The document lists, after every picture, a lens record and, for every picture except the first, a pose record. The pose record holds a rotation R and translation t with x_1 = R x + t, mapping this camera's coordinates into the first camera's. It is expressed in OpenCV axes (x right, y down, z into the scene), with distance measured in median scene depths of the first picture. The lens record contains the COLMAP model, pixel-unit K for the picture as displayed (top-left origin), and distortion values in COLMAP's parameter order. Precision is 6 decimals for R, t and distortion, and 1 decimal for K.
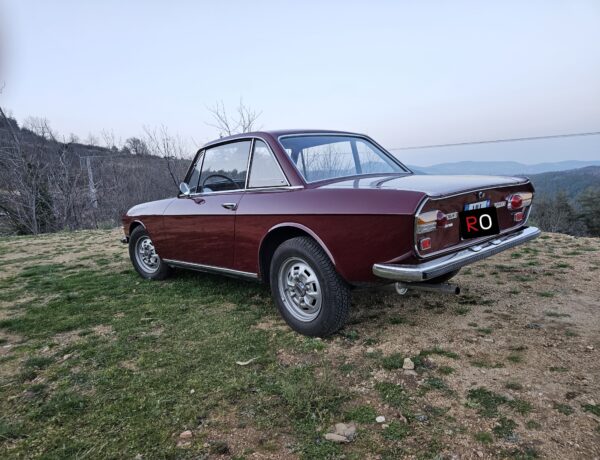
lens RADIAL K [[418.9, 0, 283.2], [0, 418.9, 228.9], [0, 0, 1]] dist [0.076539, -0.064399]
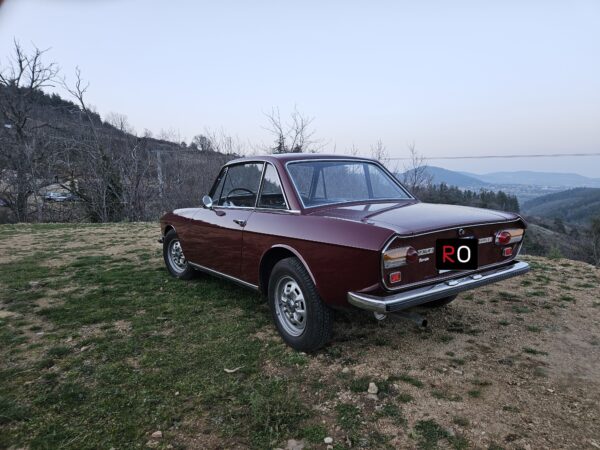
lens RADIAL K [[403.4, 0, 296.3], [0, 403.4, 217.6], [0, 0, 1]] dist [0.076699, -0.063172]
pose [[0.993159, 0.060375, -0.099950, 0.150914], [-0.062372, 0.997909, -0.016976, -0.069495], [0.098716, 0.023093, 0.994848, -0.049465]]
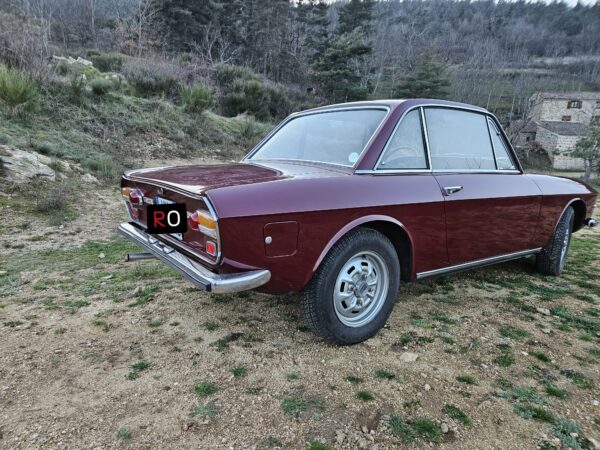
lens RADIAL K [[403.4, 0, 296.3], [0, 403.4, 217.6], [0, 0, 1]] dist [0.076699, -0.063172]
pose [[-0.077752, 0.247010, -0.965888, 1.271675], [-0.135446, 0.957222, 0.255697, -0.285954], [0.987729, 0.150706, -0.040970, 1.281726]]
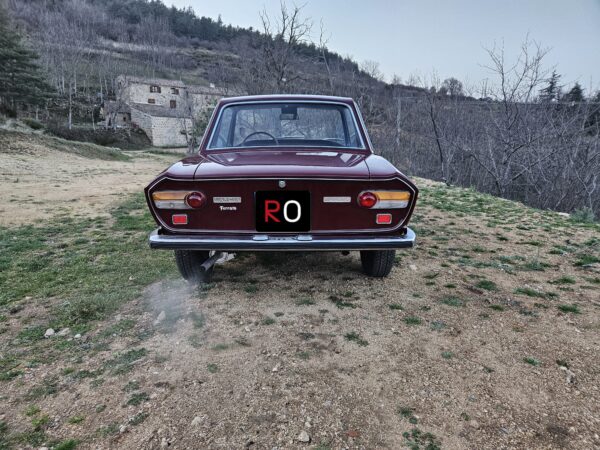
lens RADIAL K [[403.4, 0, 296.3], [0, 403.4, 217.6], [0, 0, 1]] dist [0.076699, -0.063172]
pose [[0.757015, 0.211201, -0.618322, 1.012095], [-0.136151, 0.976534, 0.166865, -0.154720], [0.639055, -0.042134, 0.768006, 0.318308]]
